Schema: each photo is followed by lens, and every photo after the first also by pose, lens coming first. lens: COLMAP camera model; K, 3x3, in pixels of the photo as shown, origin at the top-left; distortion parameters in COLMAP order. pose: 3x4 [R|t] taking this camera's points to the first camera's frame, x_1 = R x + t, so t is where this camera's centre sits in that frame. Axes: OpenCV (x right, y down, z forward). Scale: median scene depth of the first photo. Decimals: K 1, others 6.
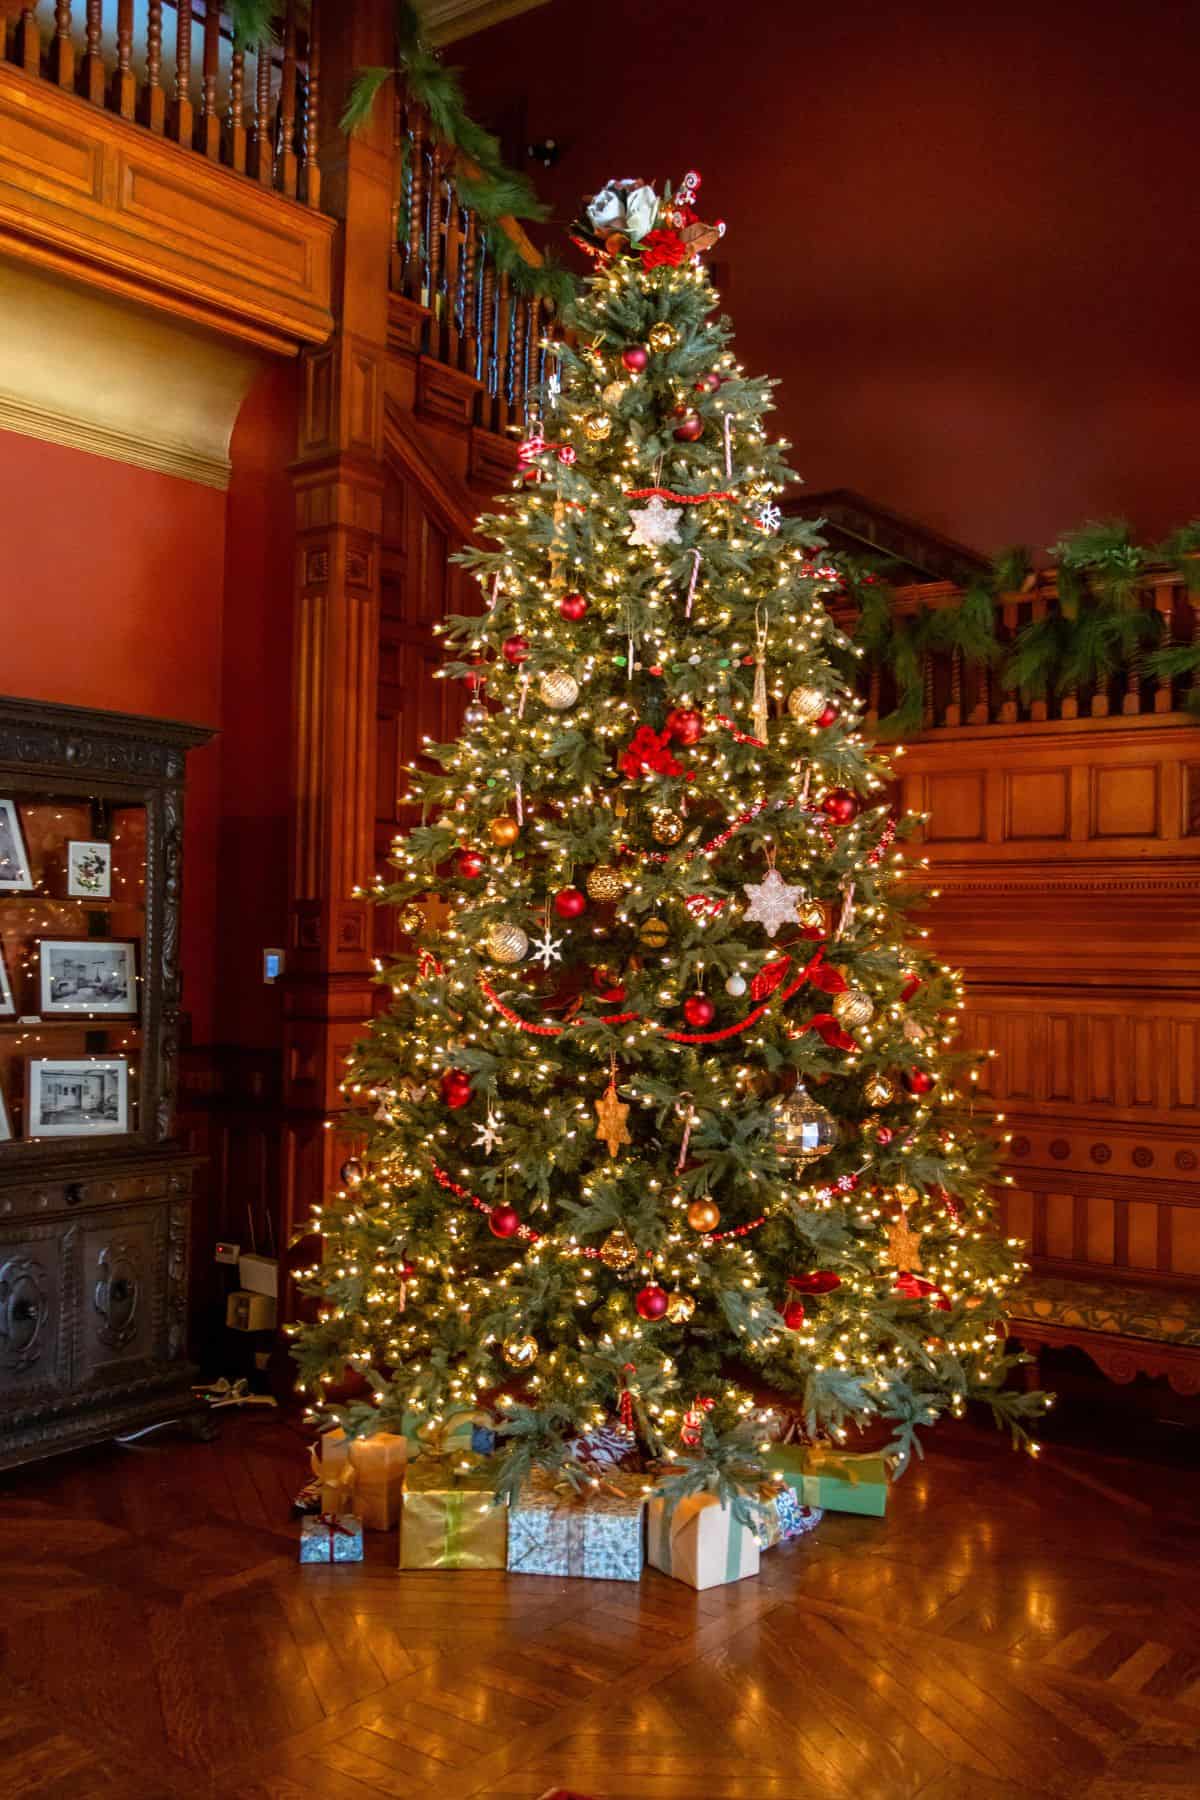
lens RADIAL K [[1636.5, 0, 600.0], [0, 1636.5, 900.0], [0, 0, 1]] dist [-0.037651, -0.012149]
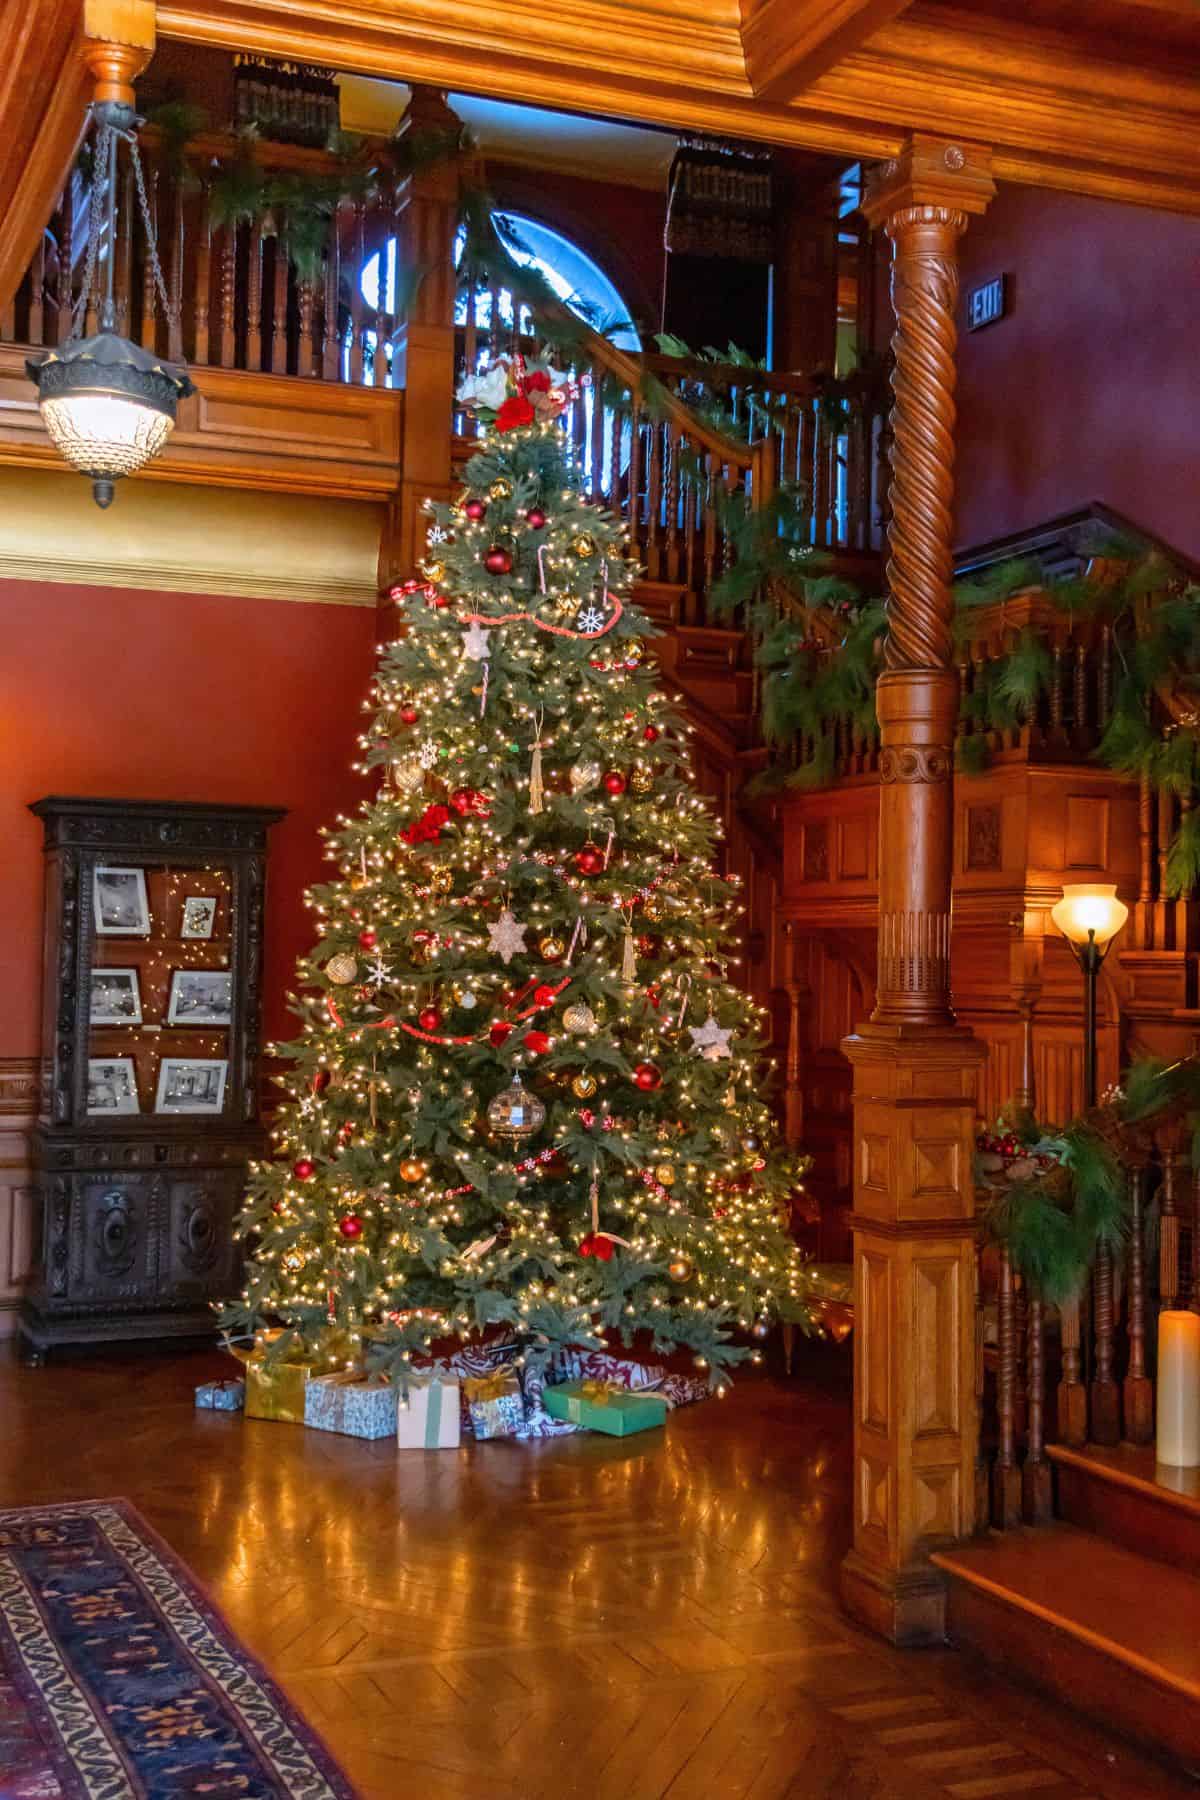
lens RADIAL K [[1991.3, 0, 600.0], [0, 1991.3, 900.0], [0, 0, 1]] dist [0.003893, 0.003273]
pose [[0.874439, -0.020600, -0.484698, 0.784265], [0.011931, 0.999709, -0.020965, 0.005218], [0.484989, 0.012549, 0.874430, -0.285535]]
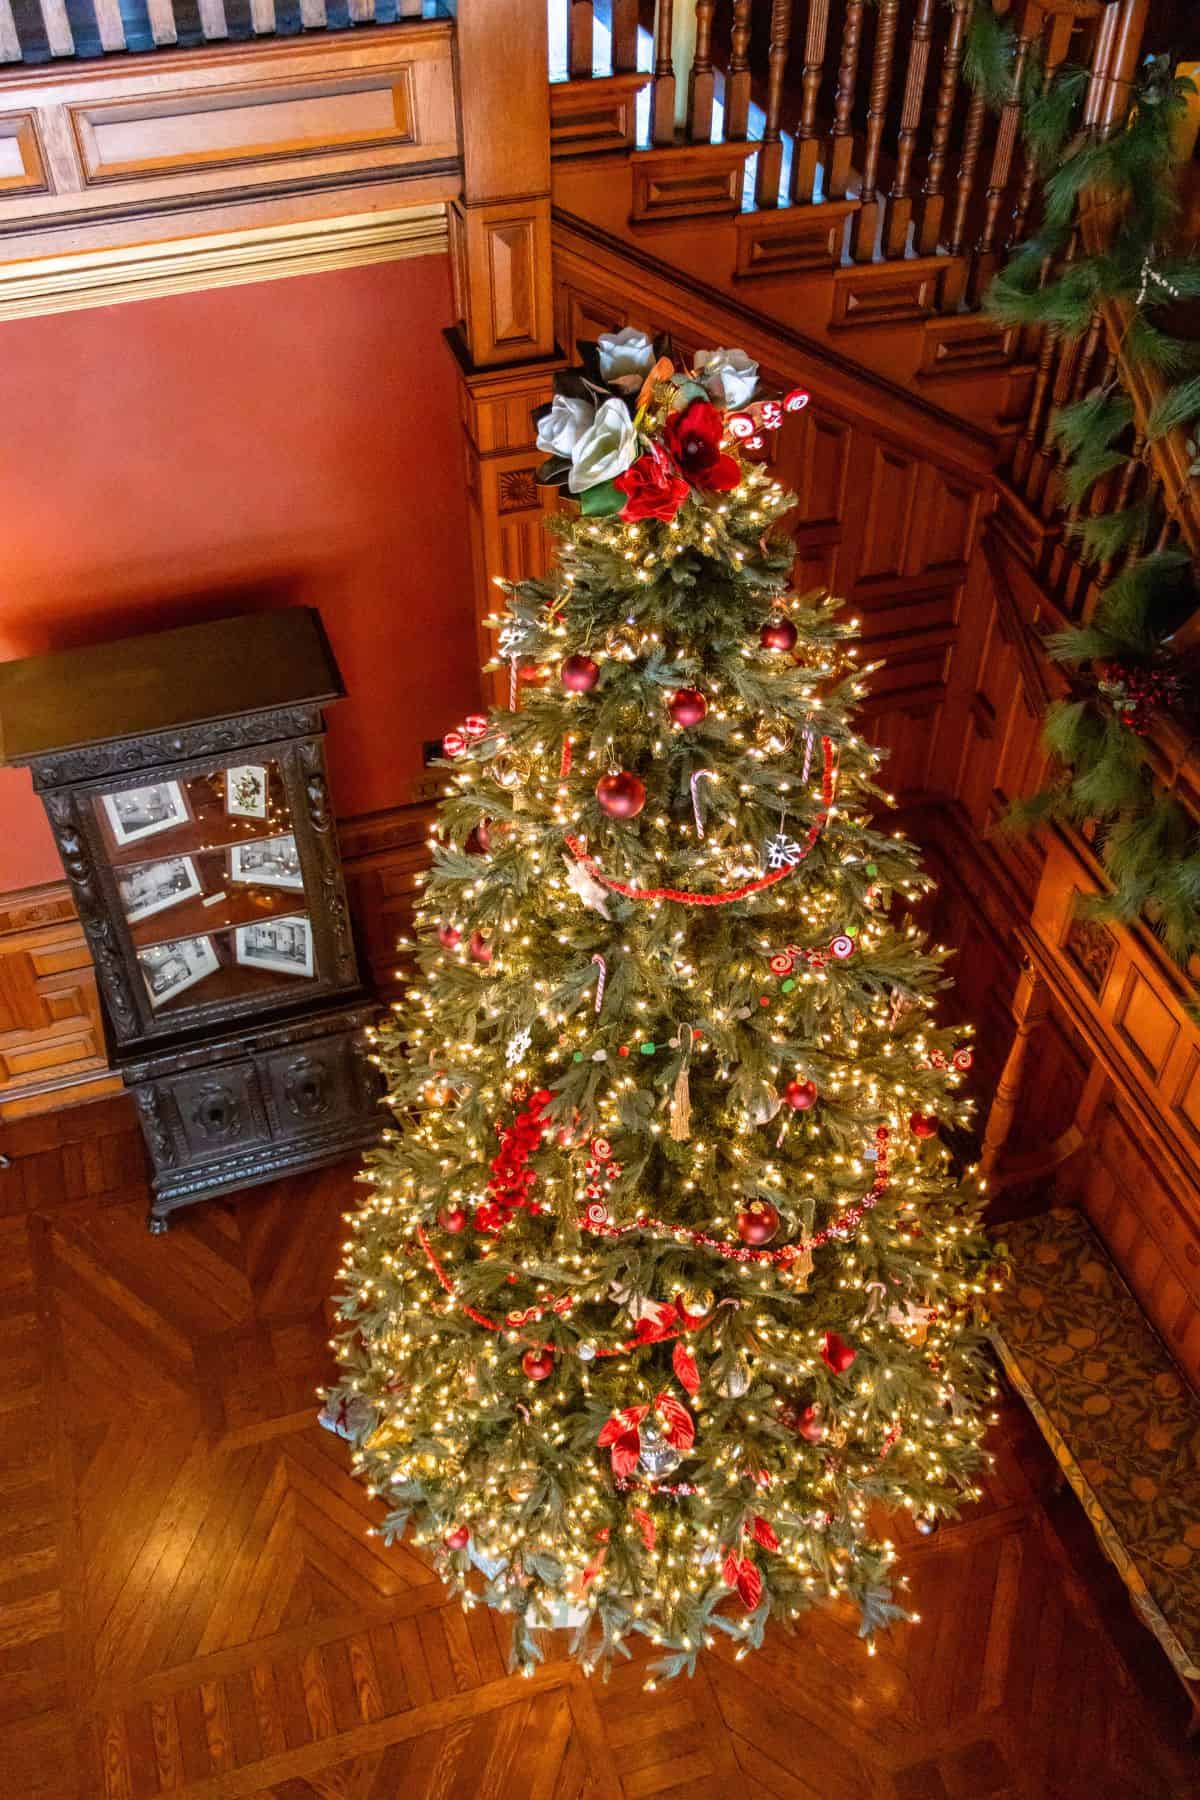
lens RADIAL K [[1636.5, 0, 600.0], [0, 1636.5, 900.0], [0, 0, 1]] dist [-0.037651, -0.012149]
pose [[0.819218, 0.387929, -0.422366, 0.339966], [0.032860, 0.703530, 0.709905, -0.705213], [0.572540, -0.595446, 0.563597, 0.503843]]
